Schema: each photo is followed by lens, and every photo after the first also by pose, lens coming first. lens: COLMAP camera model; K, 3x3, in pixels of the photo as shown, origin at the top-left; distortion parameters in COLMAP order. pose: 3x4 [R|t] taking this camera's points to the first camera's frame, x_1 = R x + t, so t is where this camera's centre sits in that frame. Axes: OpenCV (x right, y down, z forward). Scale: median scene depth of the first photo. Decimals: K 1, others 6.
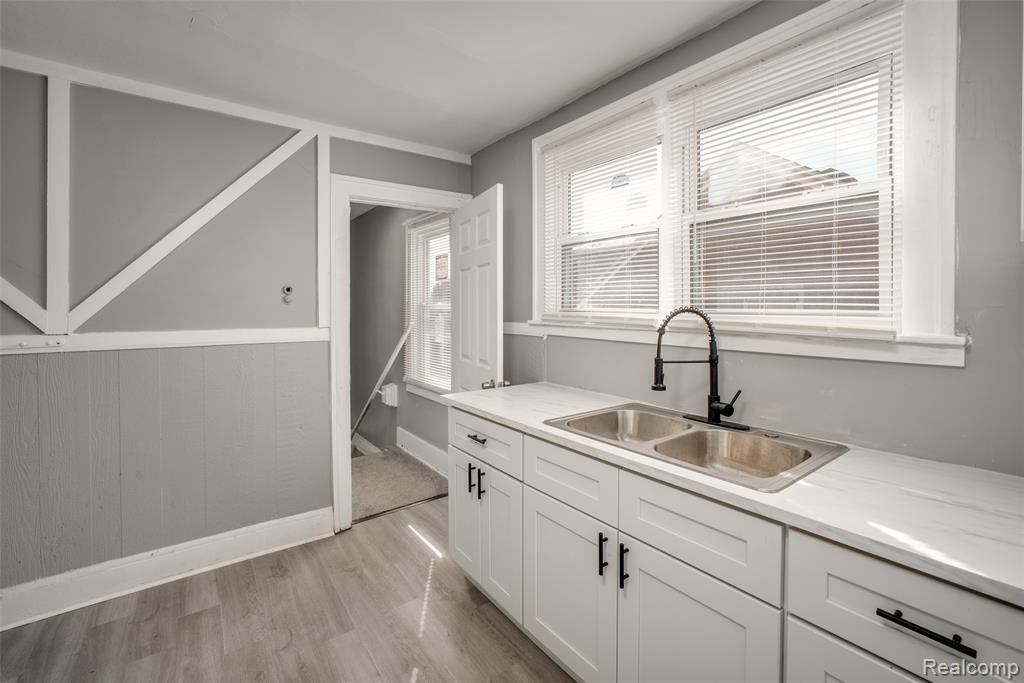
lens RADIAL K [[437.1, 0, 481.3], [0, 437.1, 315.7], [0, 0, 1]] dist [-0.015870, 0.001251]
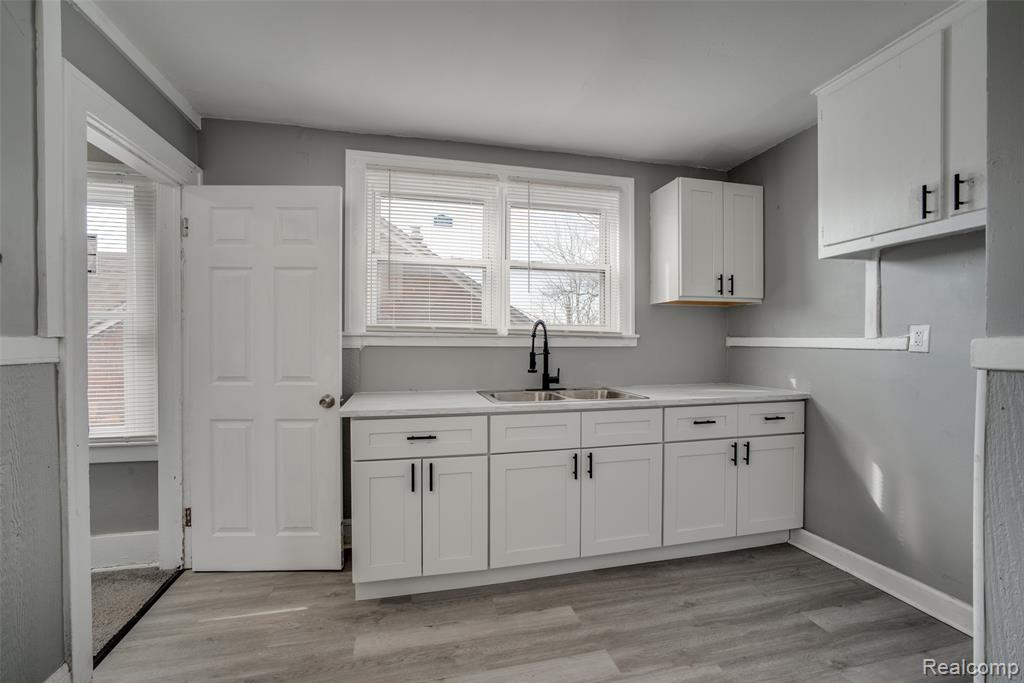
lens RADIAL K [[437.1, 0, 506.7], [0, 437.1, 341.8], [0, 0, 1]] dist [-0.015870, 0.001251]
pose [[0.400981, 0.001945, 0.916084, -1.054701], [0.007878, 0.999953, -0.005572, 0.067026], [-0.916052, 0.009452, 0.400947, 0.450802]]
